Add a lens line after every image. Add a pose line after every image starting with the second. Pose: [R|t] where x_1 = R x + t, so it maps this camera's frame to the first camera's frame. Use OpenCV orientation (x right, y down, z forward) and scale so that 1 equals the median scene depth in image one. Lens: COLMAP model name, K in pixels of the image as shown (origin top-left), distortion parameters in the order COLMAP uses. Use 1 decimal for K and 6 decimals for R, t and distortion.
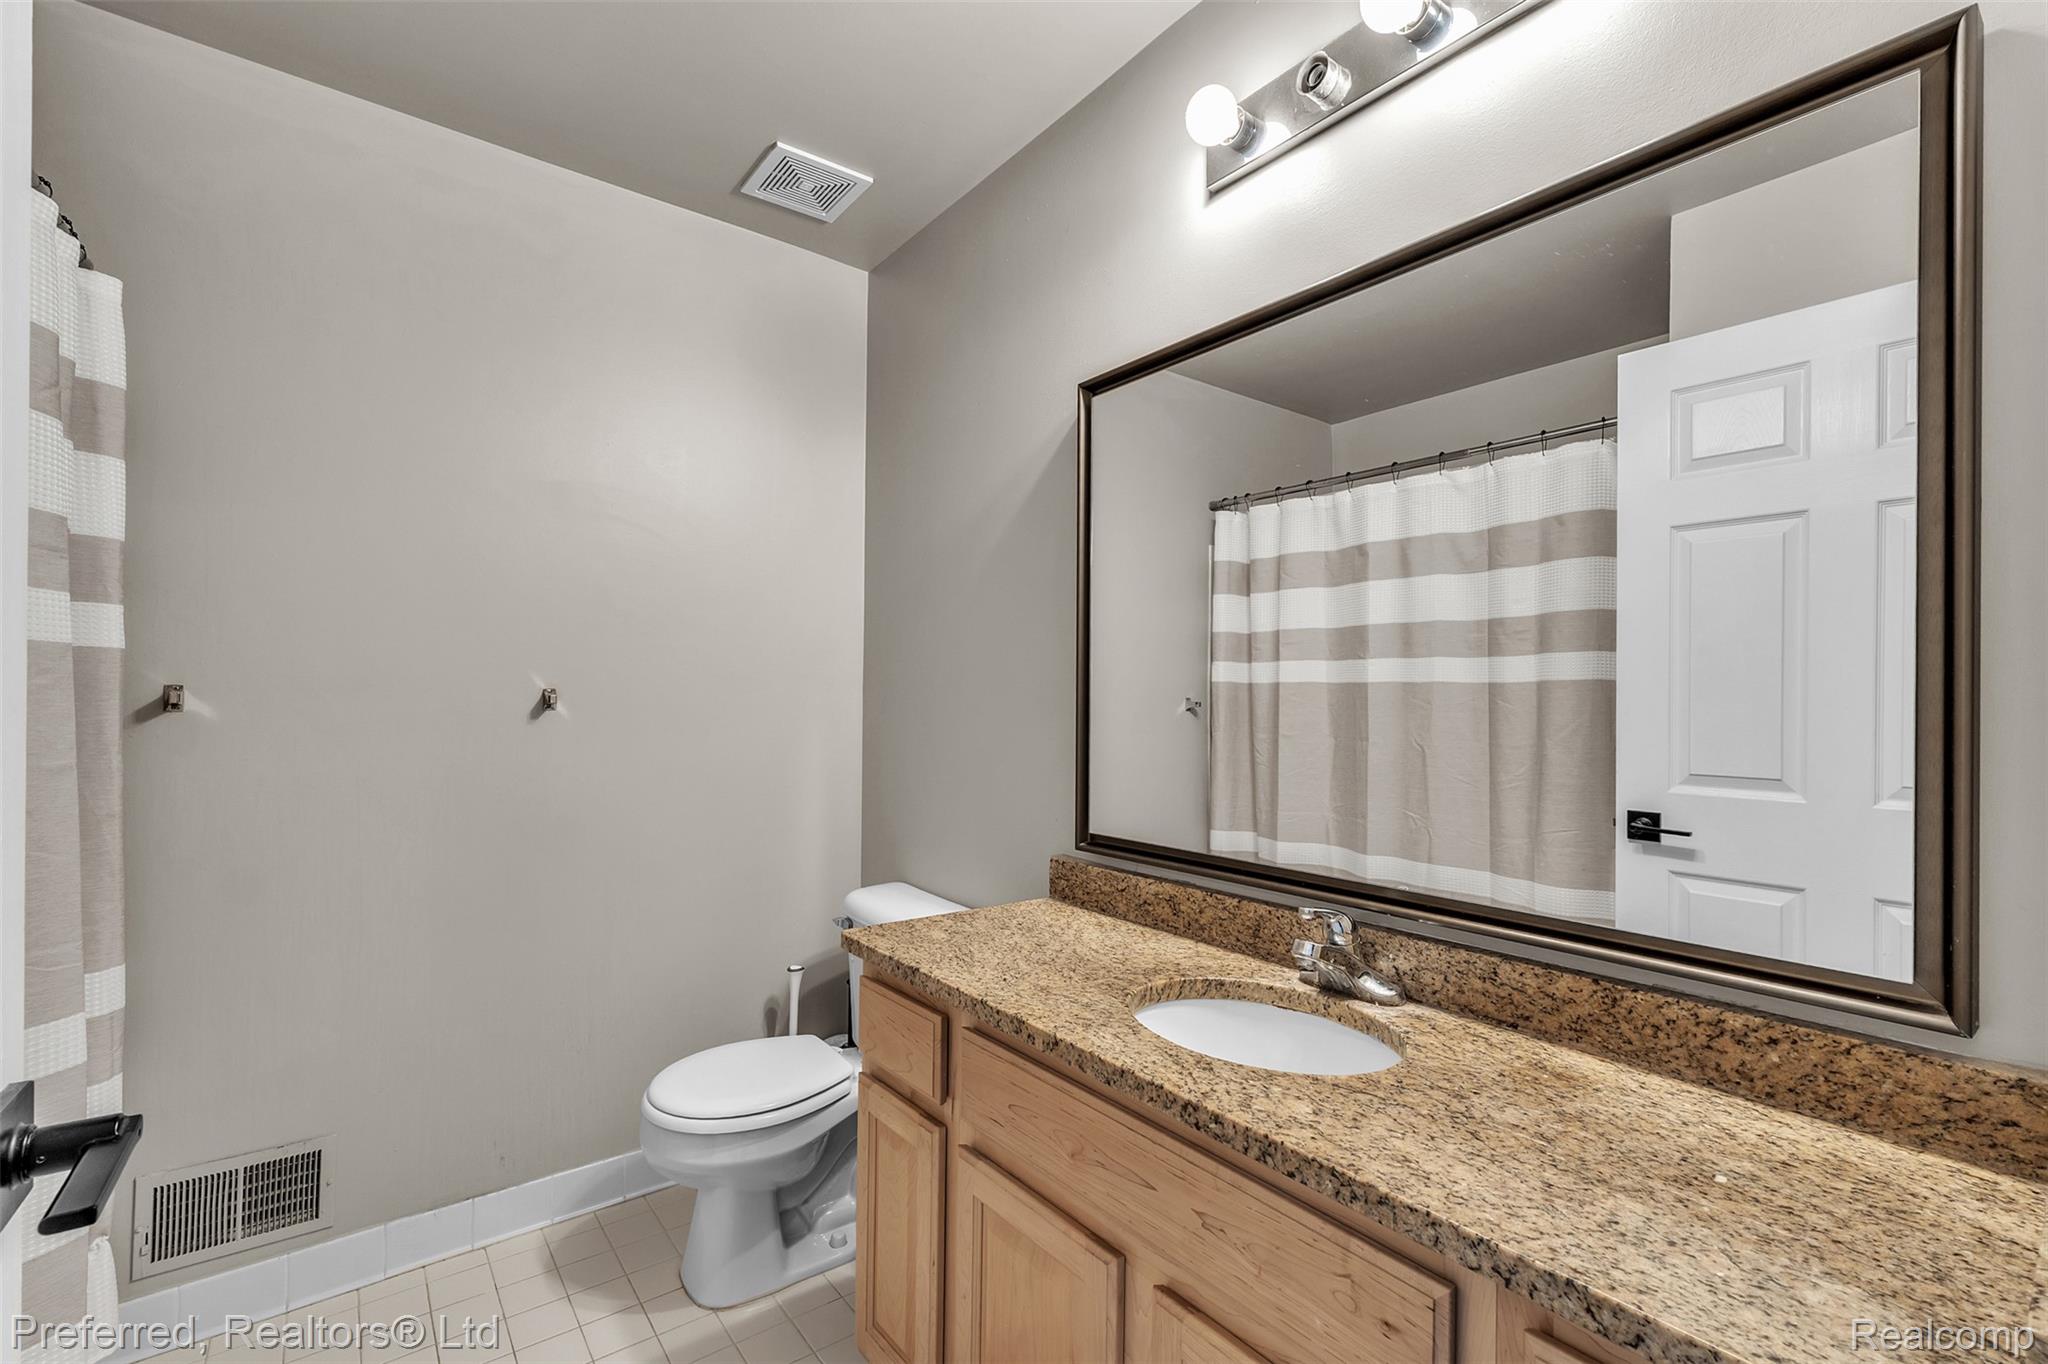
lens RADIAL K [[895.2, 0, 1024.0], [0, 895.2, 682.0], [0, 0, 1]] dist [0.001847, 0.000120]
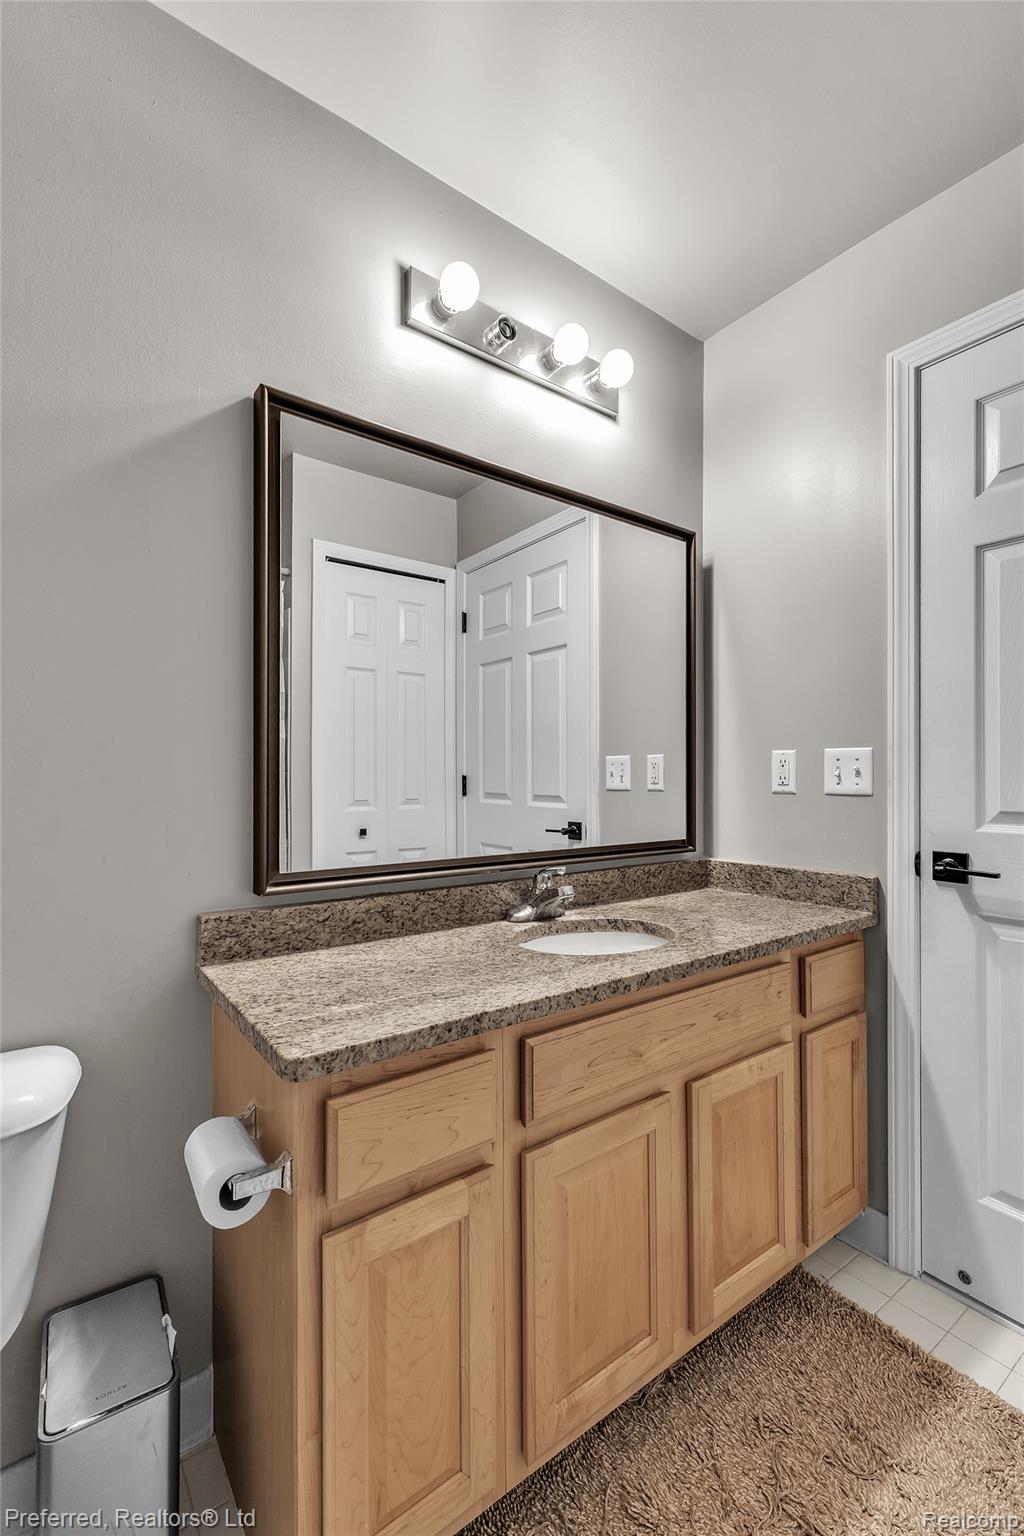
lens RADIAL K [[665.1, 0, 510.6], [0, 665.1, 772.1], [0, 0, 1]] dist [-0.018470, 0.000076]
pose [[0.024014, -0.001124, 0.999711, -0.747728], [-0.018665, 0.999825, 0.001572, 0.068243], [-0.999537, -0.018697, 0.023989, 0.900931]]
